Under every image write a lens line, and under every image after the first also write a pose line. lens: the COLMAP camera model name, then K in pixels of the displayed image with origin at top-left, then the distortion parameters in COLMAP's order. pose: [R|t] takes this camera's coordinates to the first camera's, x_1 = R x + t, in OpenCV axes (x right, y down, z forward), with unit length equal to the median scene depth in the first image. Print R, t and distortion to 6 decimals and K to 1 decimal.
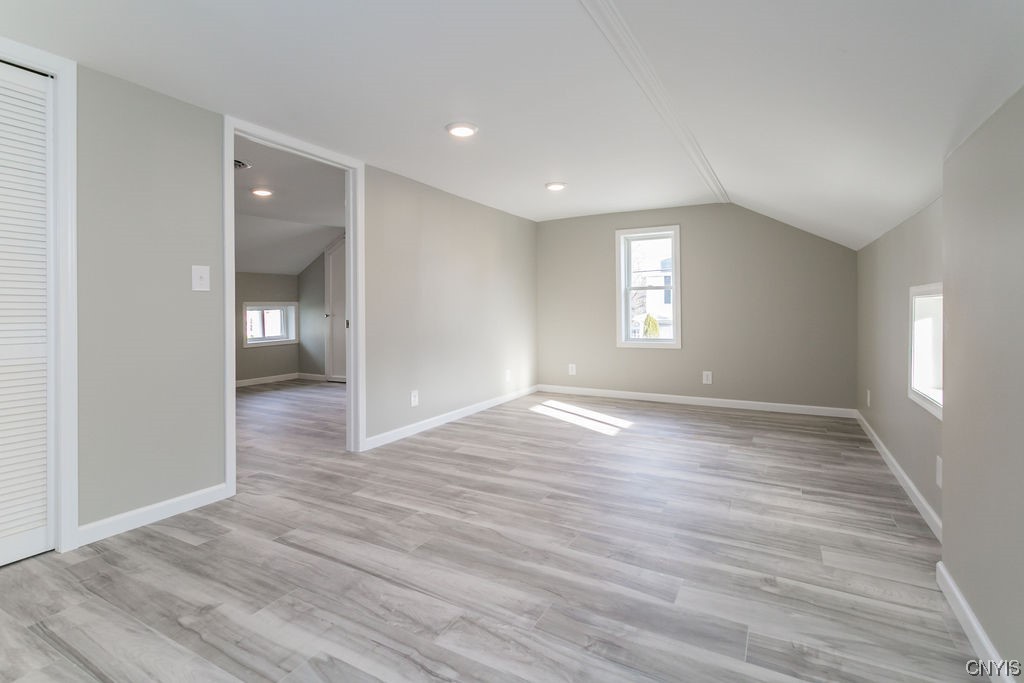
lens RADIAL K [[499.9, 0, 510.8], [0, 499.9, 294.5], [0, 0, 1]] dist [0.001065, 0.000371]
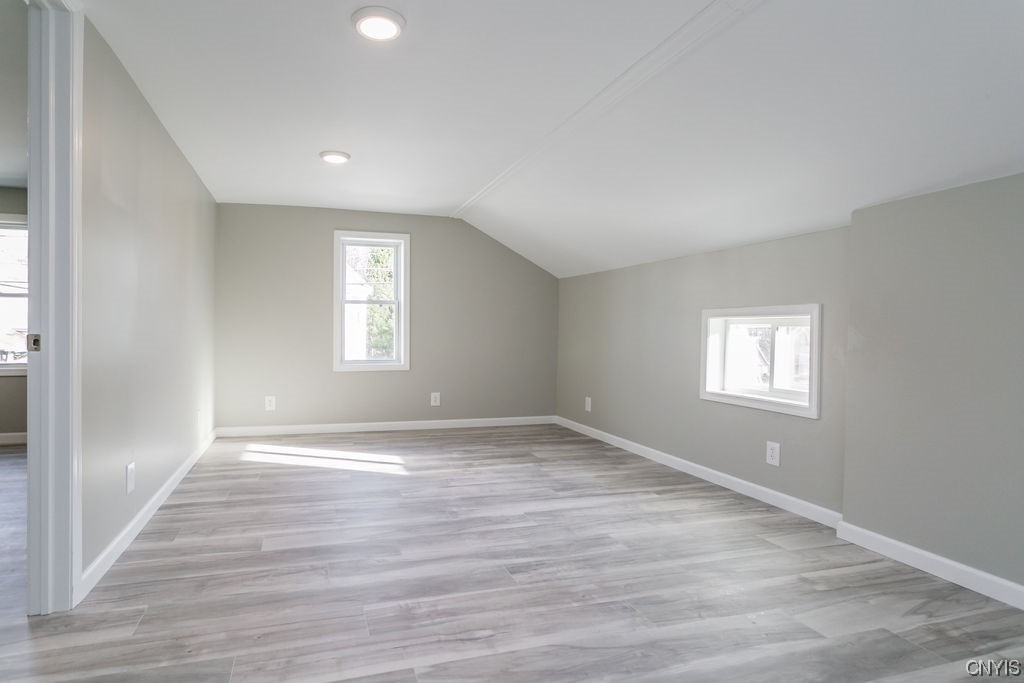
lens RADIAL K [[520.1, 0, 459.3], [0, 520.1, 323.8], [0, 0, 1]] dist [-0.003633, -0.000297]
pose [[0.705187, 0.021649, 0.708690, -0.562933], [-0.031030, 0.999518, 0.000343, 0.043480], [-0.708342, -0.022232, 0.705520, 0.554480]]
